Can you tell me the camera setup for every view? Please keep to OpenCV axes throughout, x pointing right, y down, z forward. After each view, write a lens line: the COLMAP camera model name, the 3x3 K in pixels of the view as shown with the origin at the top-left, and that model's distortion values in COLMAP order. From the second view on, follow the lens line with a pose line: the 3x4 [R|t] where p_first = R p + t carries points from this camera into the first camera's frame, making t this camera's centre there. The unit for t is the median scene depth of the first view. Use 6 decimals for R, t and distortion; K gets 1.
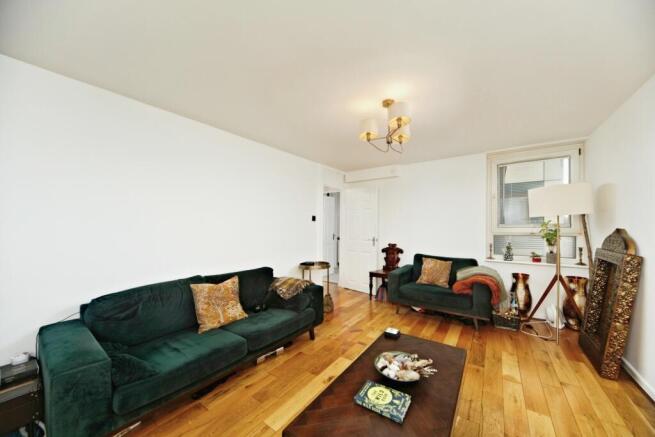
lens RADIAL K [[230.4, 0, 334.6], [0, 230.4, 221.6], [0, 0, 1]] dist [-0.014468, -0.000038]
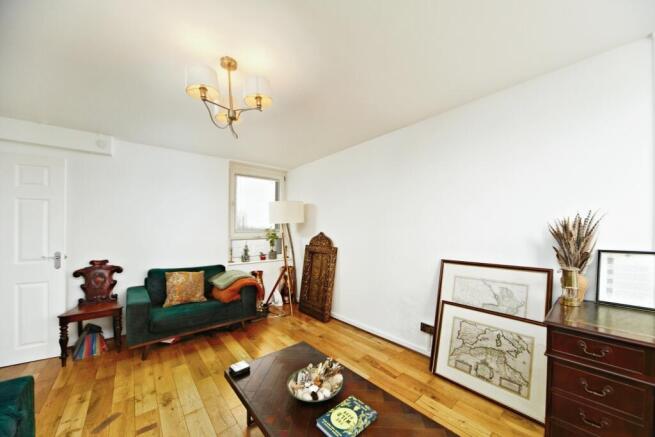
lens RADIAL K [[237.5, 0, 328.9], [0, 237.5, 231.7], [0, 0, 1]] dist [-0.015173, 0.000069]
pose [[0.259950, -0.006462, 0.965600, -0.273527], [-0.011446, 0.999887, 0.009773, 0.007727], [-0.965554, -0.013593, 0.259847, 0.320922]]
